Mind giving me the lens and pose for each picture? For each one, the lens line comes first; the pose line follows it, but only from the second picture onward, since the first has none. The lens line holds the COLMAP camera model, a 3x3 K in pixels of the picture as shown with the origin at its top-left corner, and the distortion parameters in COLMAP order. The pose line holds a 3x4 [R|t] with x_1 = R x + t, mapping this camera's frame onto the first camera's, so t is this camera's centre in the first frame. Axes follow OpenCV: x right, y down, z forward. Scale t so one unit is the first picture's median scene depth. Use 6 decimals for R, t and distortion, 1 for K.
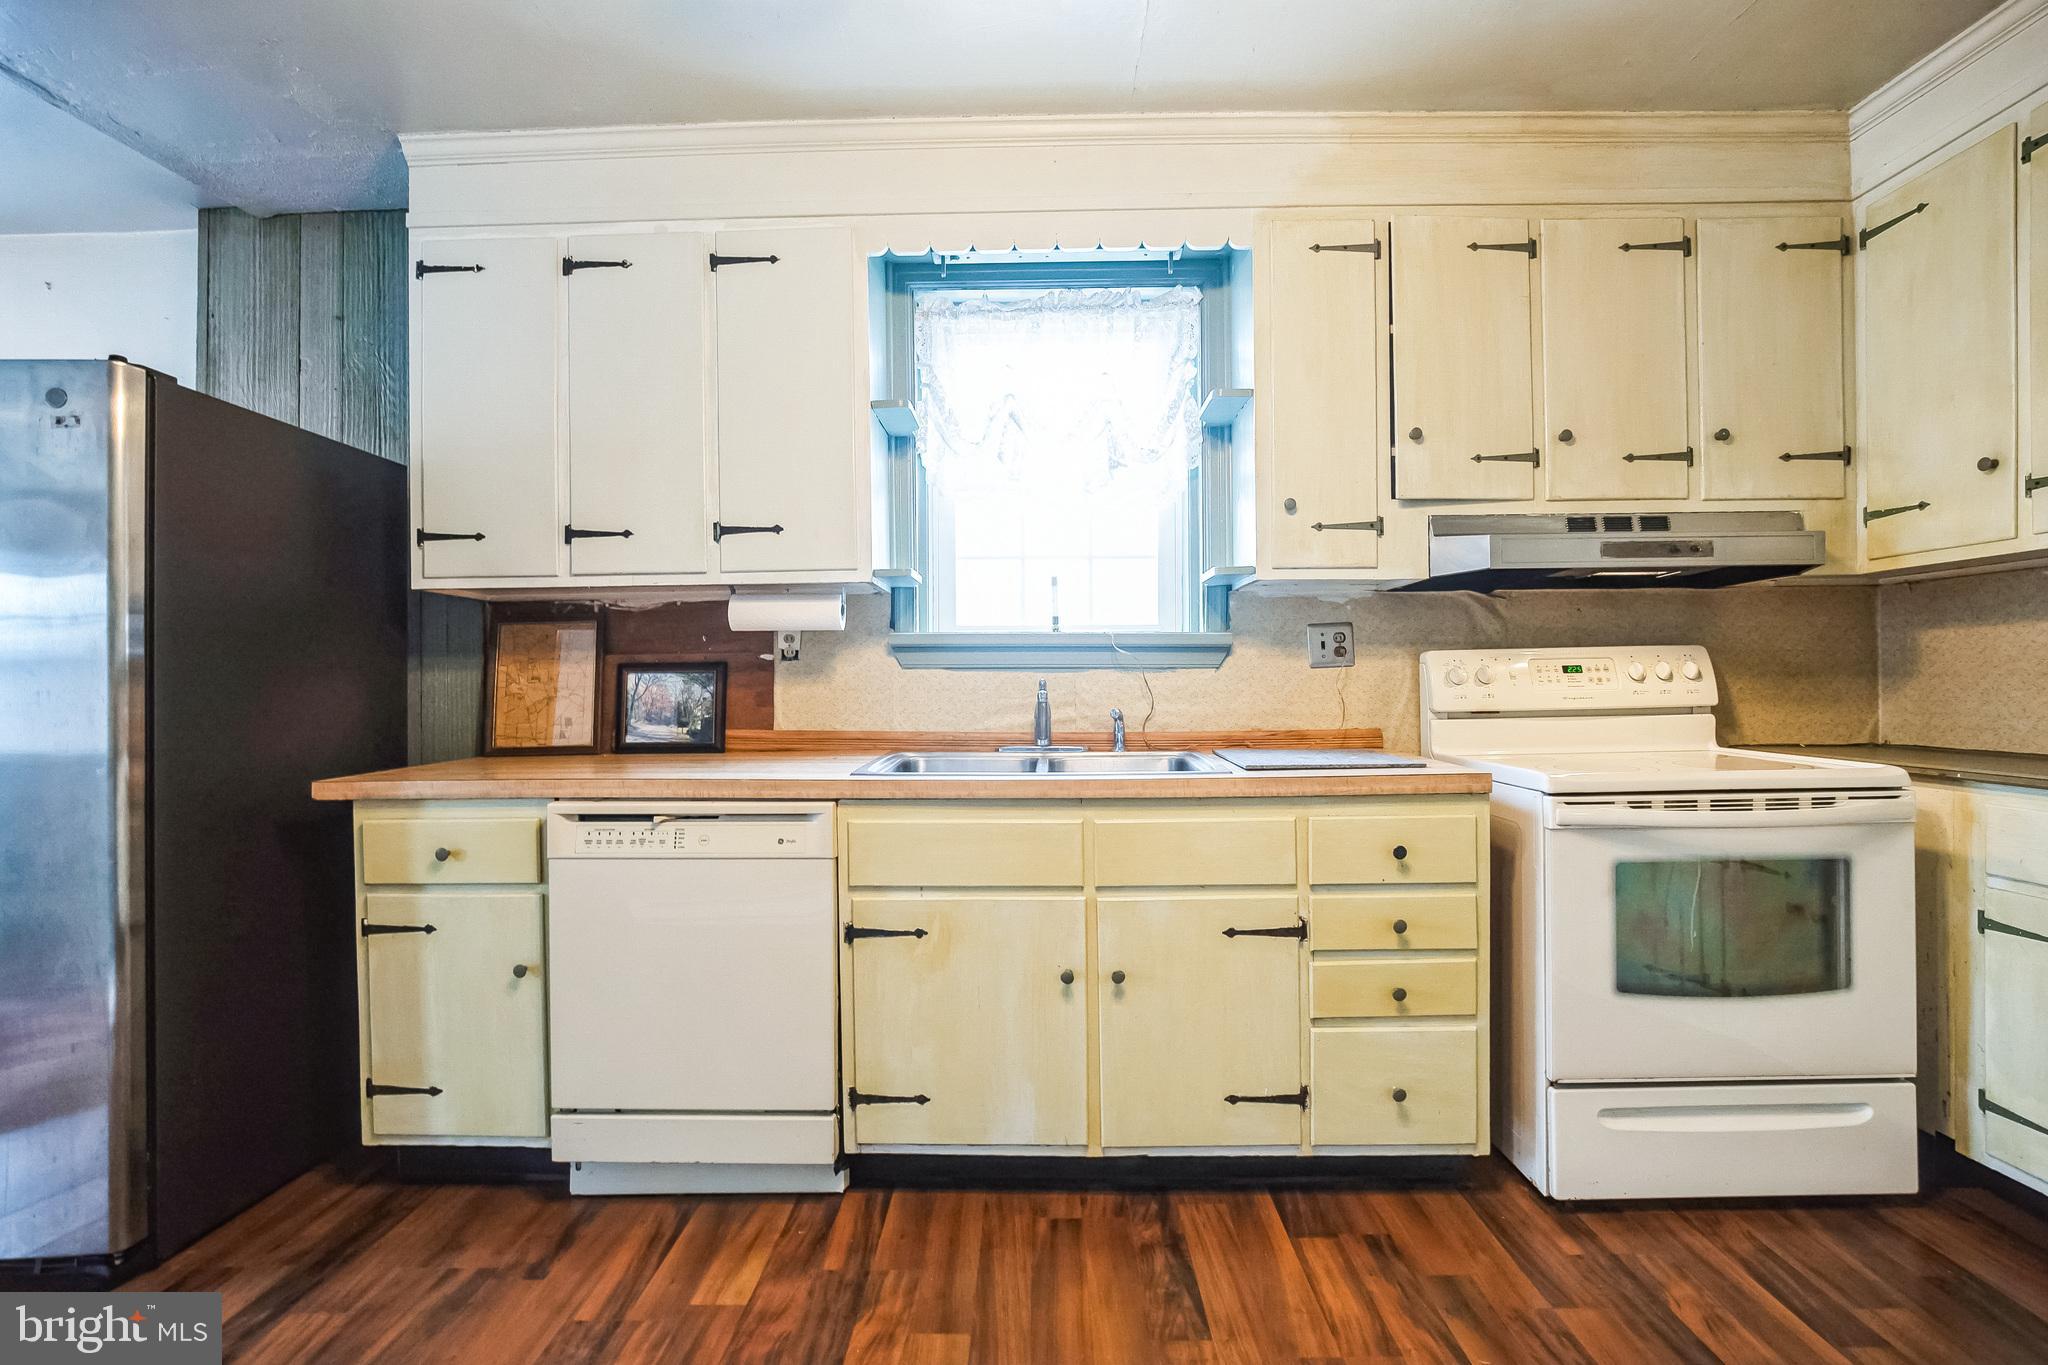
lens RADIAL K [[937.1, 0, 1029.3], [0, 937.1, 687.0], [0, 0, 1]] dist [-0.021192, 0.006023]
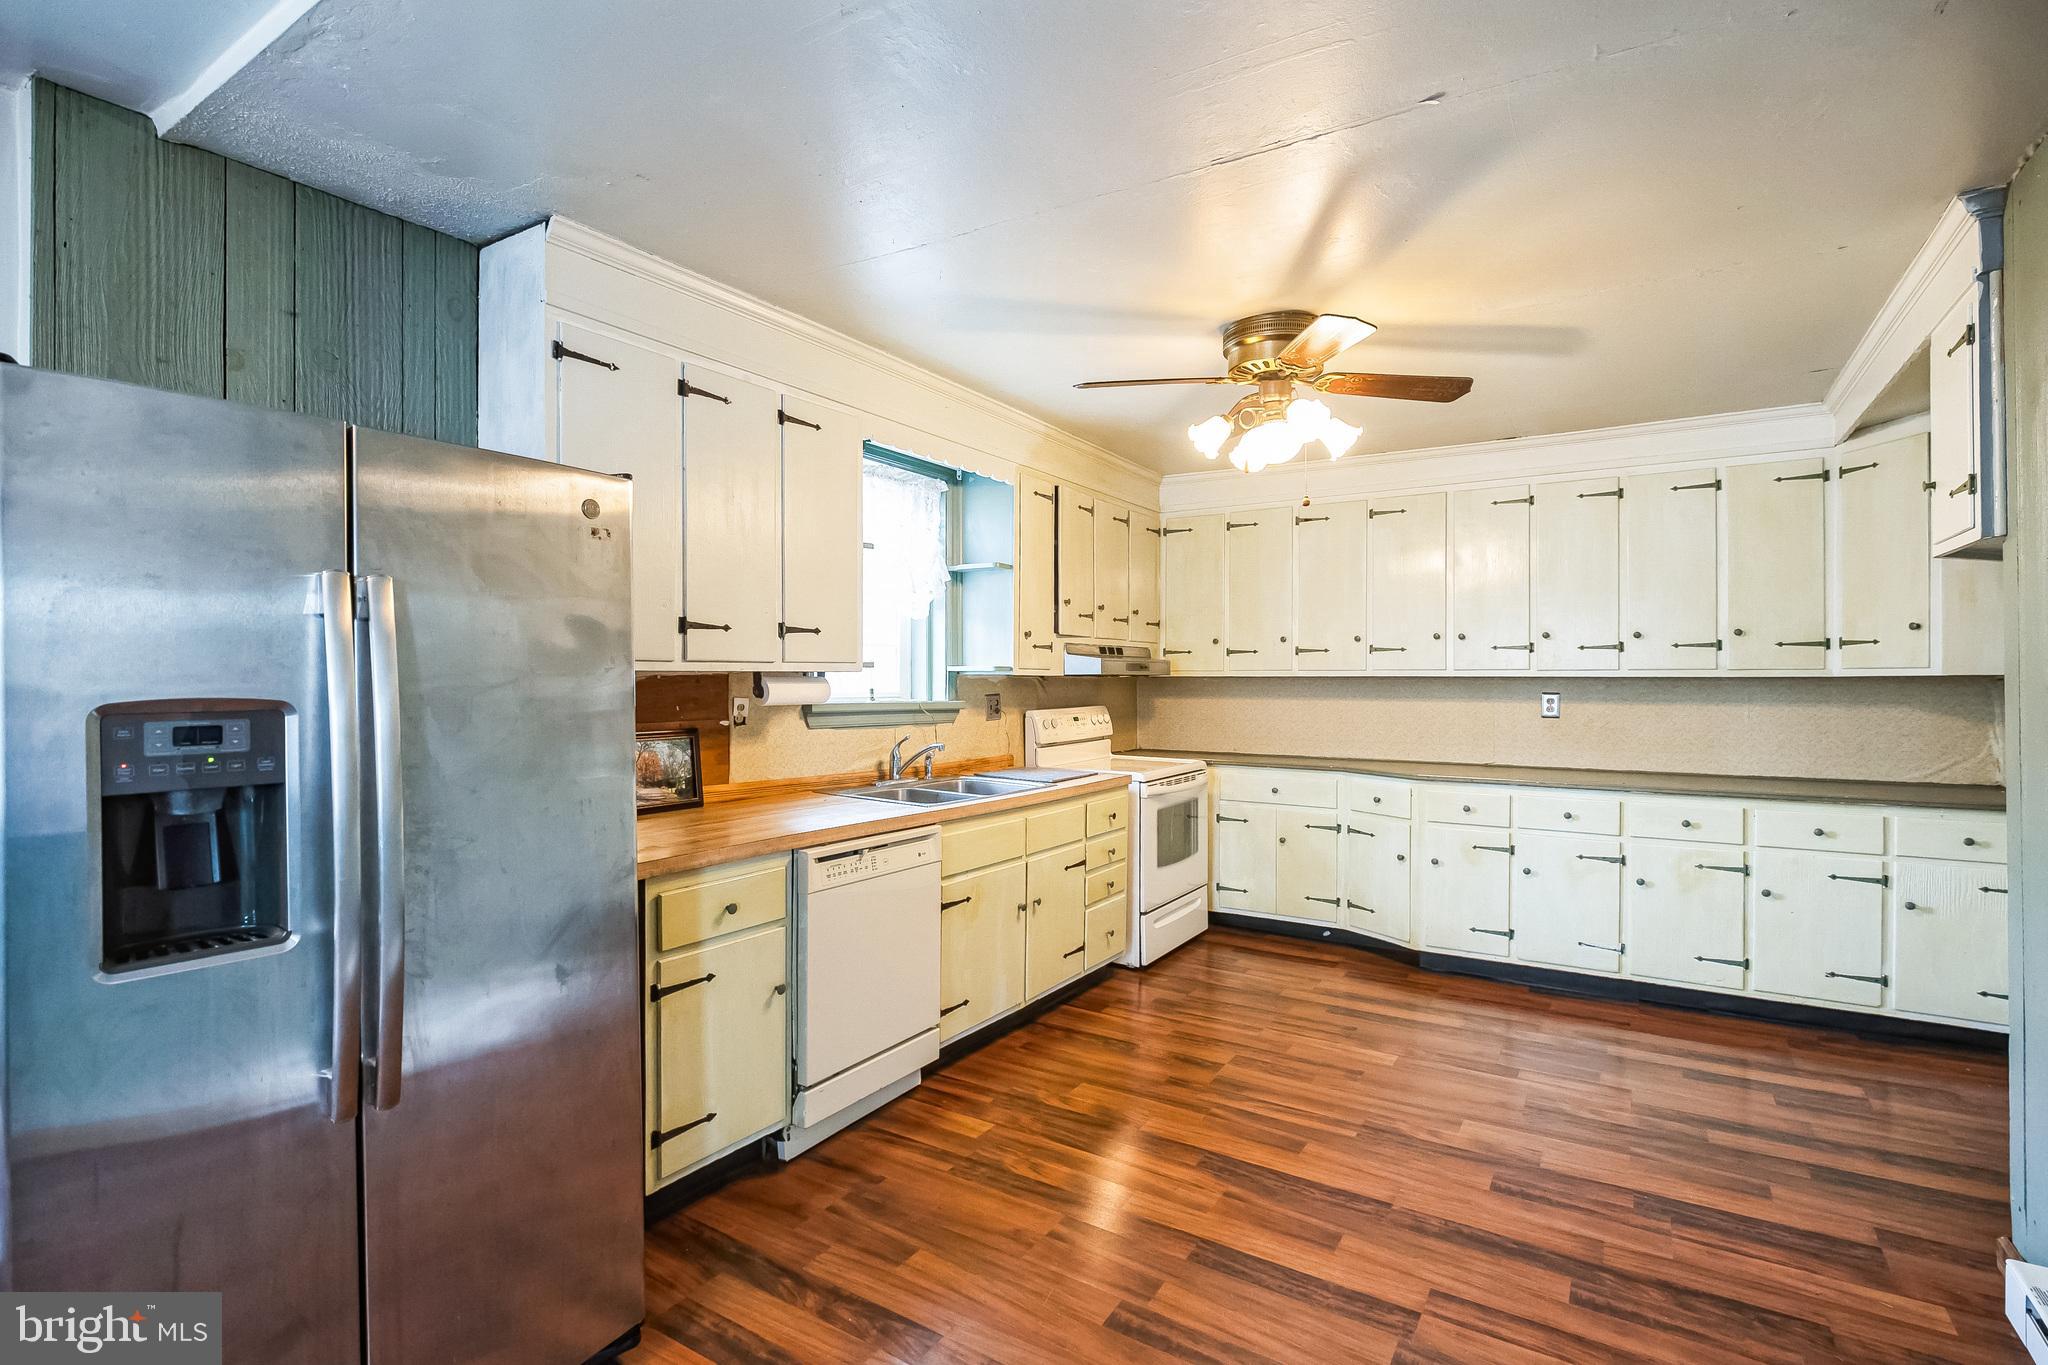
lens RADIAL K [[962.2, 0, 1029.9], [0, 962.2, 674.4], [0, 0, 1]] dist [-0.010722, 0.000000]
pose [[0.522843, 0.014971, 0.852297, -1.310298], [-0.005535, 0.999884, -0.014168, -0.091972], [-0.852411, 0.002690, 0.522865, 0.027645]]
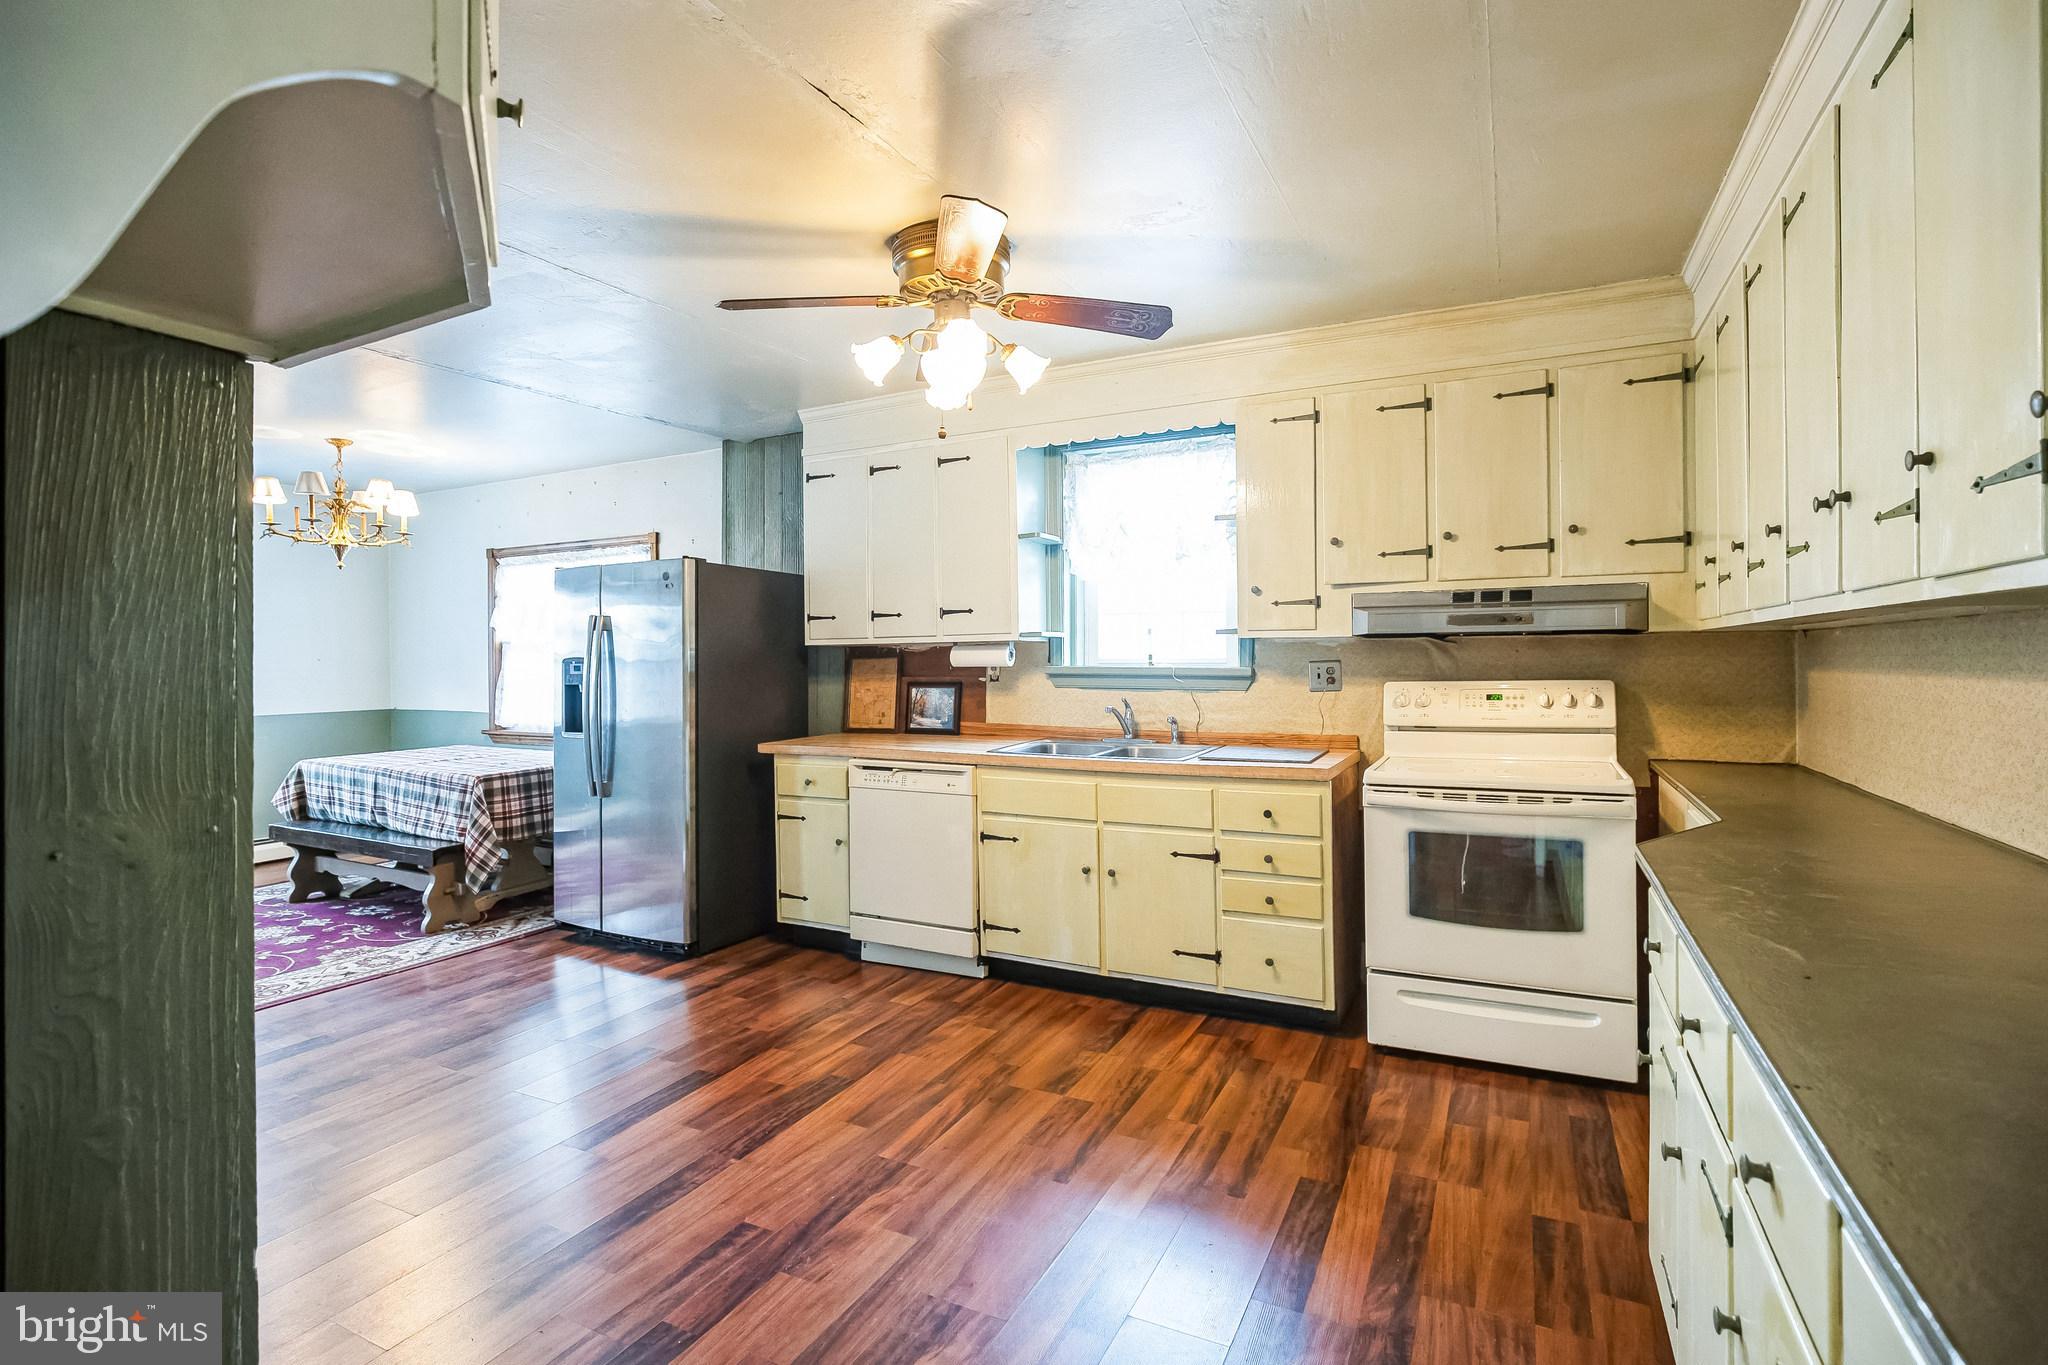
lens RADIAL K [[954.7, 0, 1031.9], [0, 954.7, 666.3], [0, 0, 1]] dist [-0.016540, -0.000210]
pose [[0.898594, 0.005062, -0.438752, 0.644142], [-0.001370, 0.999961, 0.008732, -0.082674], [0.438779, -0.007246, 0.898566, -0.587332]]
